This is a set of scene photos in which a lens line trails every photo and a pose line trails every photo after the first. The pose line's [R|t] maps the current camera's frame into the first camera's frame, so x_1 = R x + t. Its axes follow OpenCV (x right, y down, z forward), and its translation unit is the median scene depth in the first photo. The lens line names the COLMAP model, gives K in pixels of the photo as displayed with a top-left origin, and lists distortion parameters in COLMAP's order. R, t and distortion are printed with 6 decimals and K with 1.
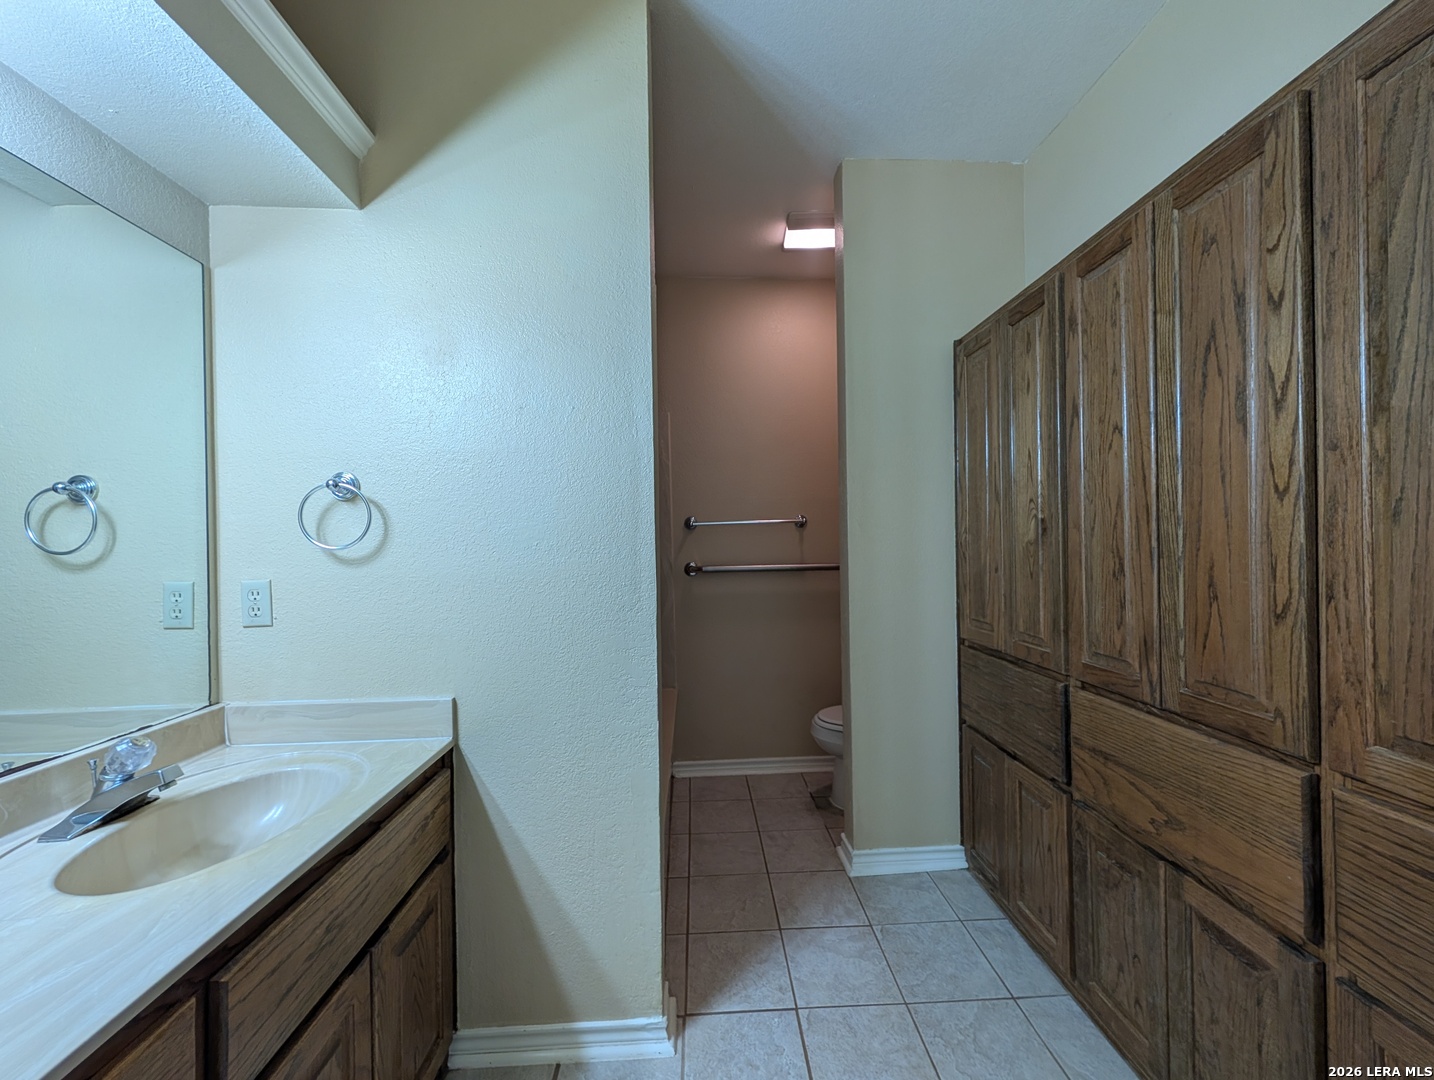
lens RADIAL K [[542.5, 0, 719.9], [0, 542.5, 541.2], [0, 0, 1]] dist [-0.000834, 0.000008]
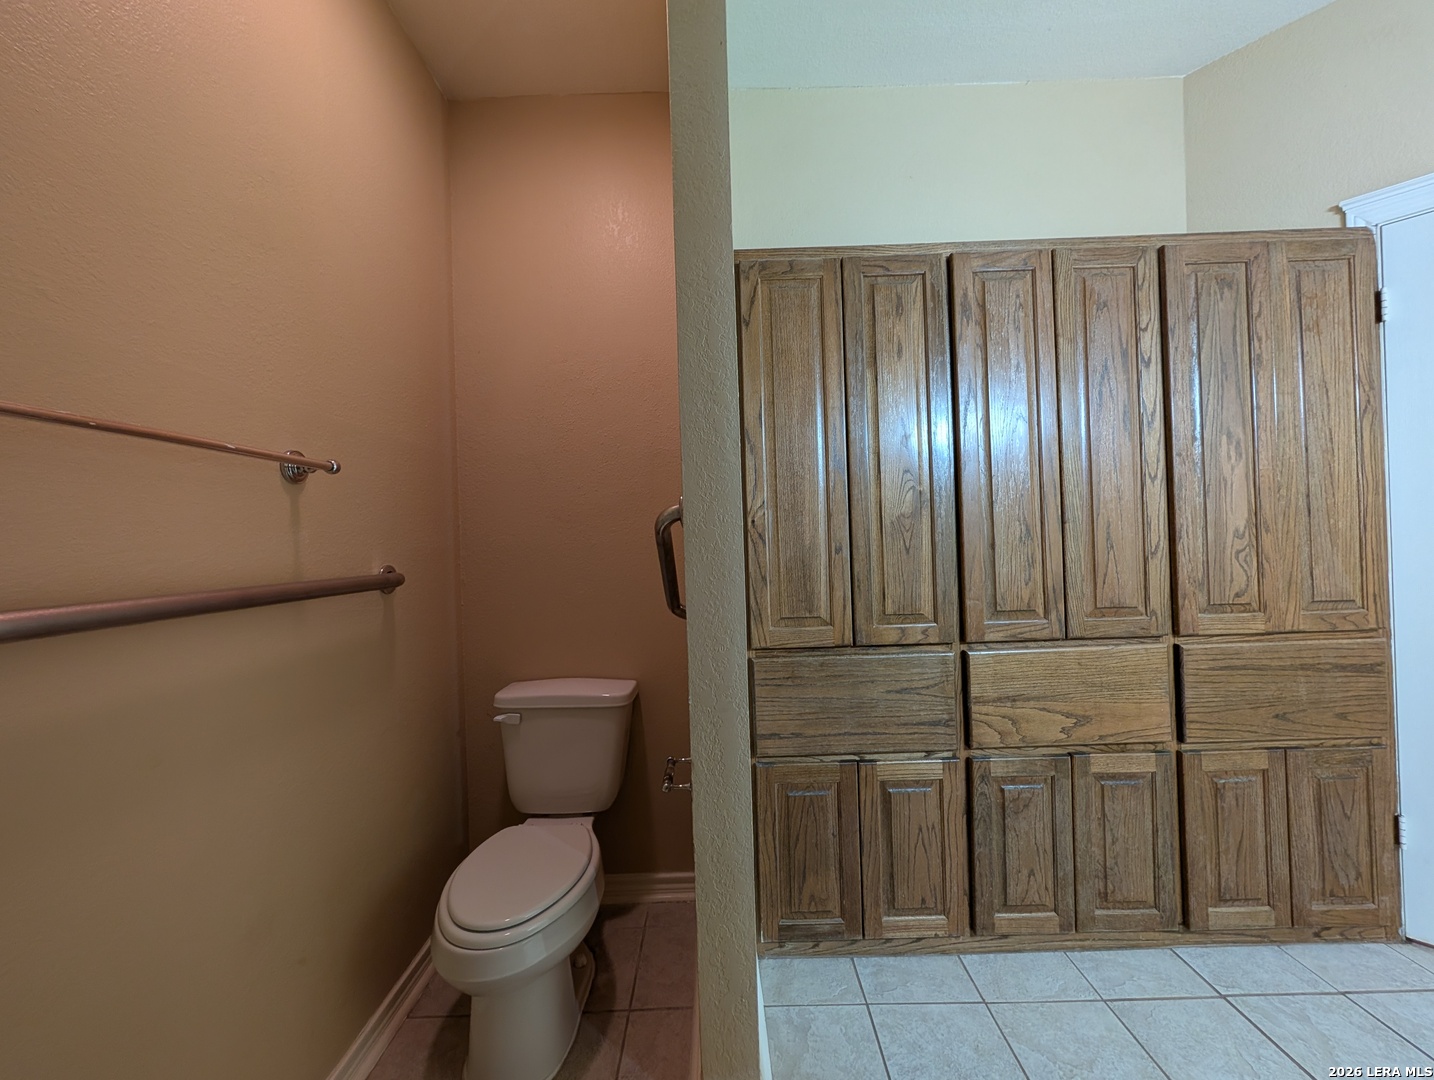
lens RADIAL K [[542.5, 0, 719.9], [0, 542.5, 541.2], [0, 0, 1]] dist [-0.000834, 0.000008]
pose [[0.051656, 0.015939, 0.998538, -0.603075], [0.027319, 0.999476, -0.017367, 0.084139], [-0.998291, 0.028177, 0.051193, 1.980814]]
